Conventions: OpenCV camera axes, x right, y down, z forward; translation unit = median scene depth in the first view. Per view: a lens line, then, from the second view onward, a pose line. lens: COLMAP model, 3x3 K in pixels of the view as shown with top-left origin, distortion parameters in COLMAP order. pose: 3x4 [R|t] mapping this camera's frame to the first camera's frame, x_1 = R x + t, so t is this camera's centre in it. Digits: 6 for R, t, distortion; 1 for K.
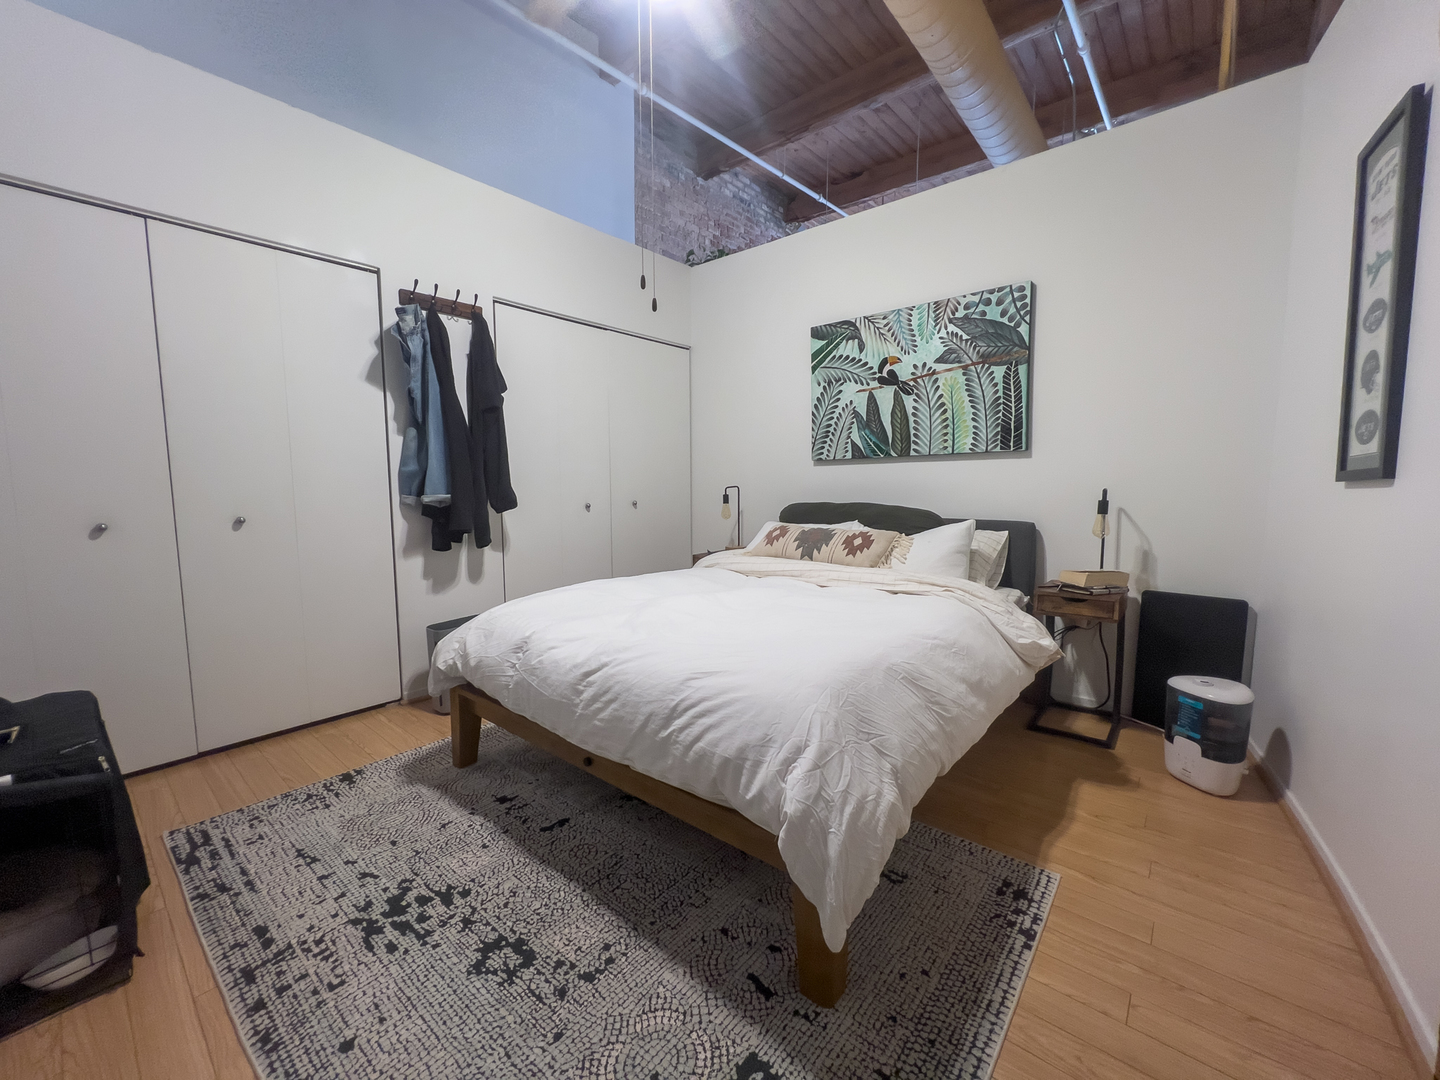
lens RADIAL K [[586.2, 0, 716.7], [0, 586.2, 540.4], [0, 0, 1]] dist [-0.000469, -0.000282]
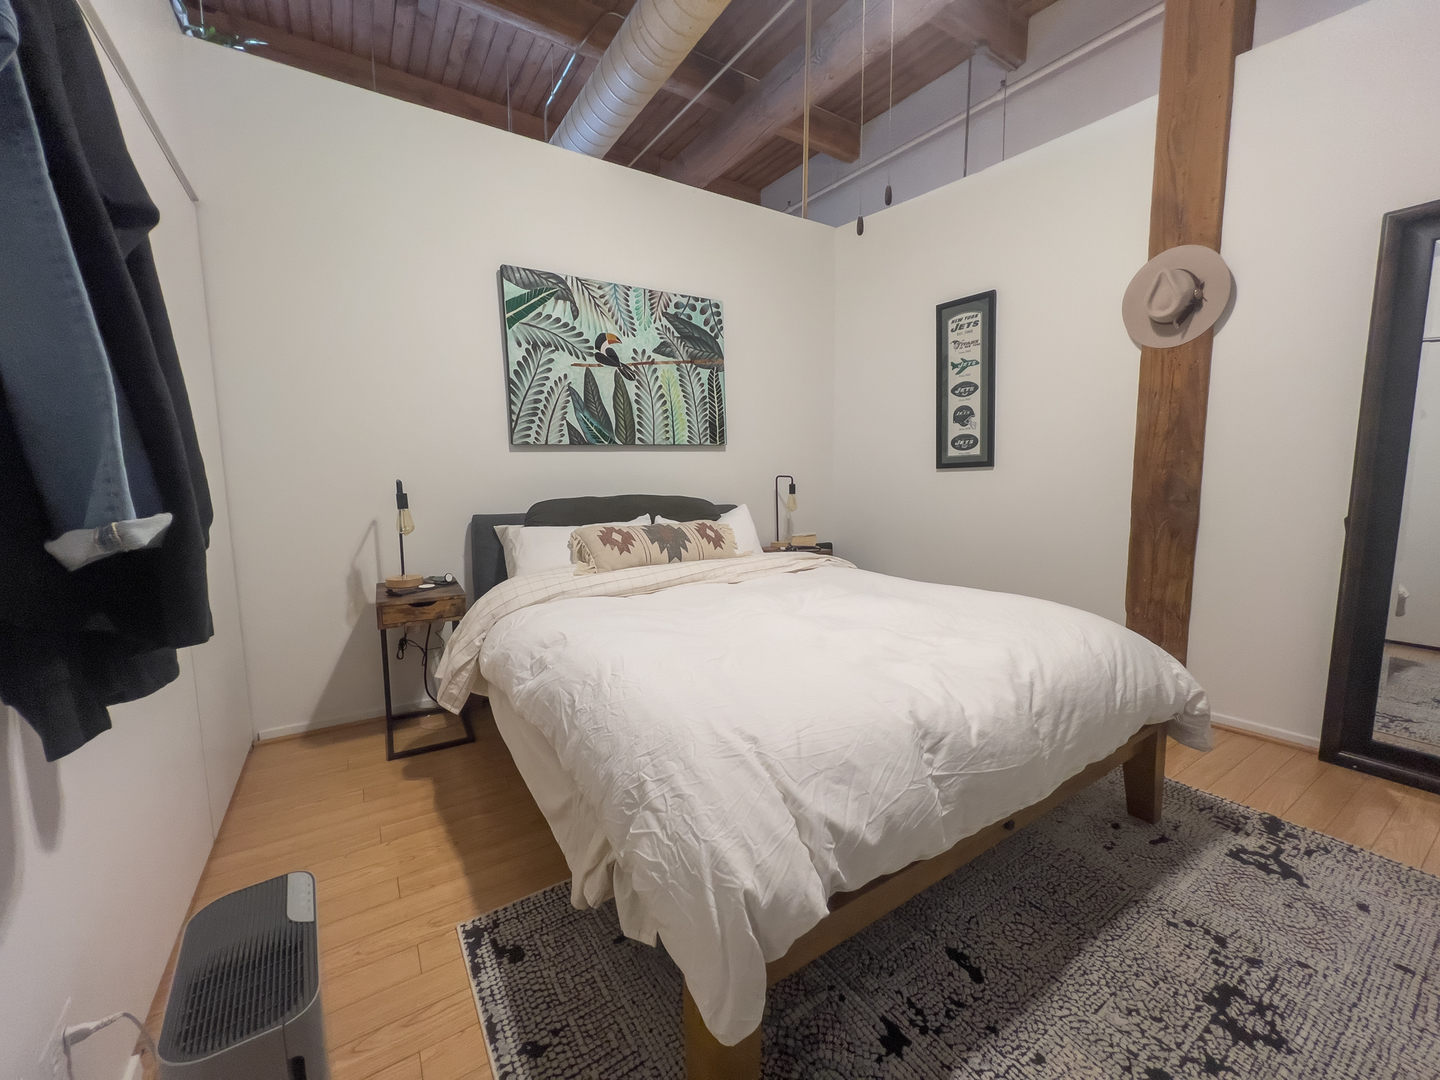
lens RADIAL K [[586.2, 0, 711.2], [0, 586.2, 540.5], [0, 0, 1]] dist [-0.000469, -0.000282]
pose [[0.274161, -0.108670, 0.955524, -0.594173], [0.106889, 0.990882, 0.082022, -0.056886], [-0.955725, 0.079648, 0.283277, 0.652903]]
